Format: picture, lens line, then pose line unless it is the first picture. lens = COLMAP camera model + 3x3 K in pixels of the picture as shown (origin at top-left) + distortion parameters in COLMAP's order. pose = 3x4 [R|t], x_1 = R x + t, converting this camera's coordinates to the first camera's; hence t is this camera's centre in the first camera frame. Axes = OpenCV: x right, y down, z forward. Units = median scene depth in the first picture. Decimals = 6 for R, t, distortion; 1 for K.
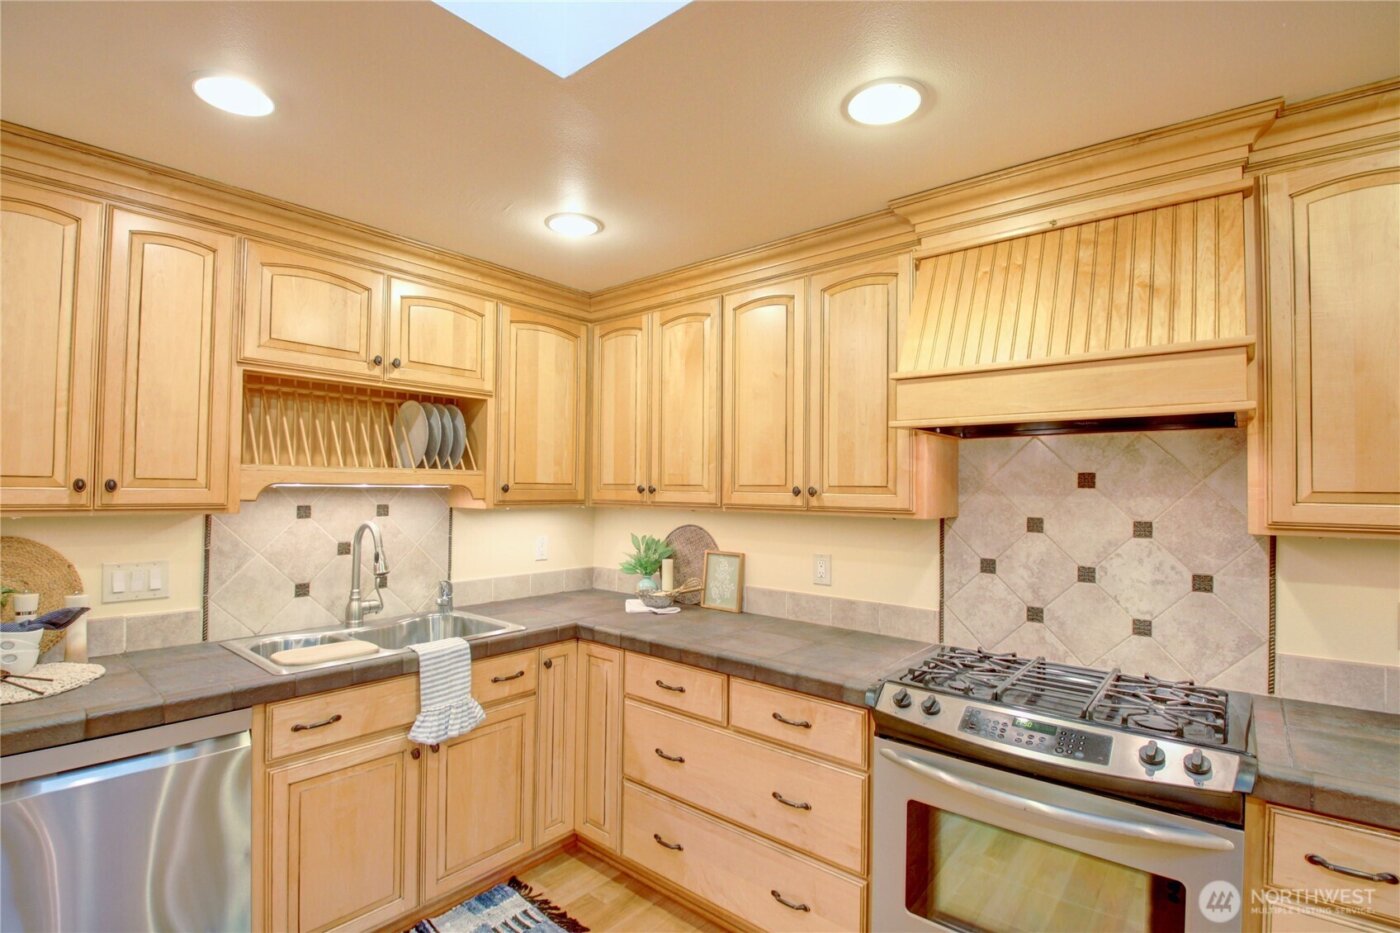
lens RADIAL K [[649.1, 0, 692.4], [0, 649.1, 473.9], [0, 0, 1]] dist [-0.003544, -0.013863]
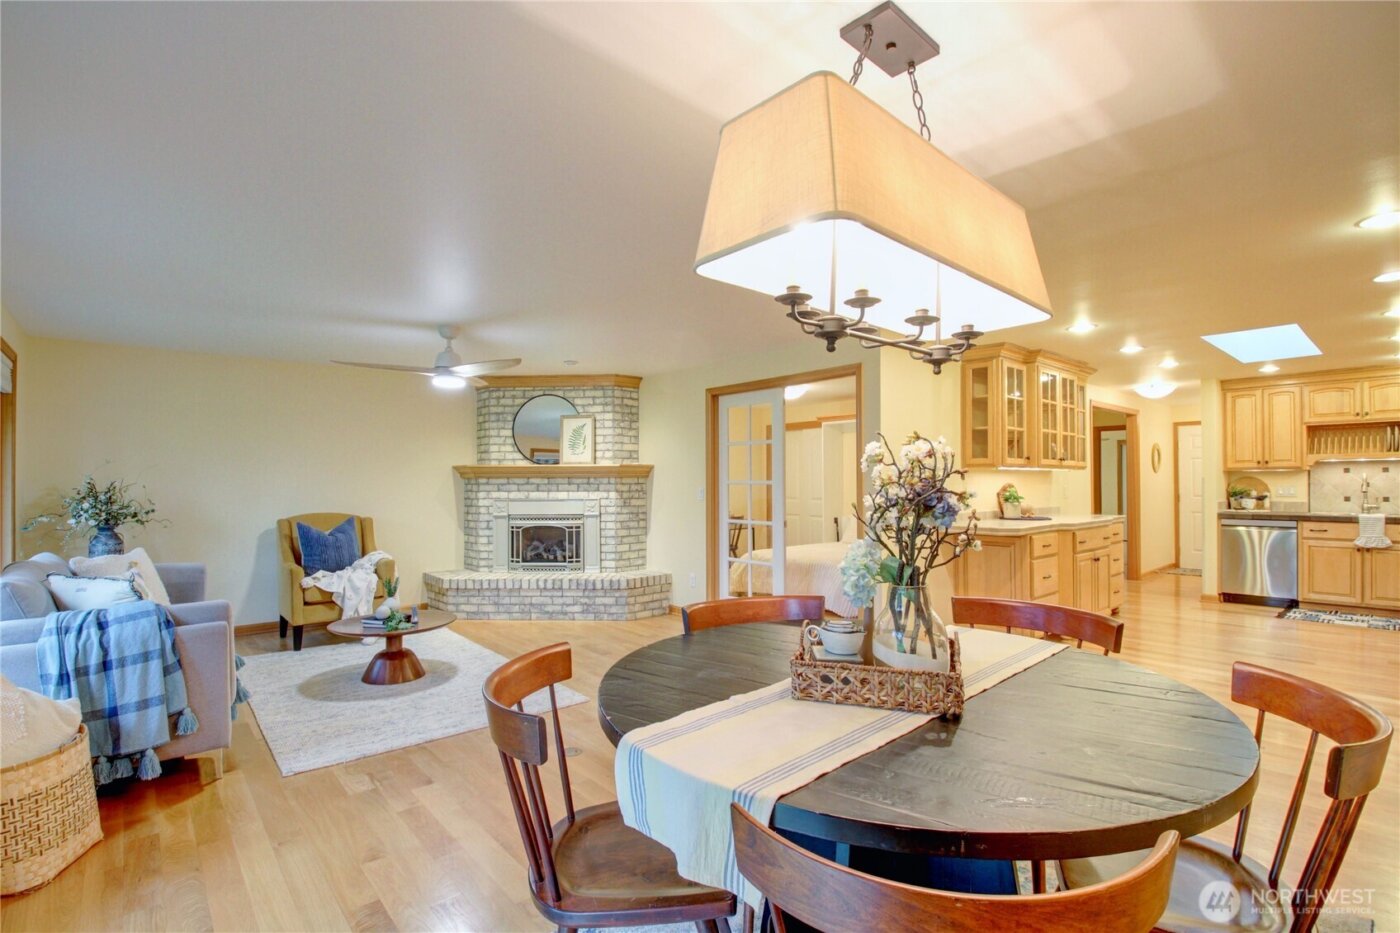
lens RADIAL K [[649.1, 0, 691.5], [0, 649.1, 477.4], [0, 0, 1]] dist [-0.003544, -0.013863]
pose [[-0.161413, -0.021029, -0.986663, 2.584670], [0.024203, 0.999388, -0.025260, 0.092409], [0.986590, -0.027958, -0.160806, -1.343162]]
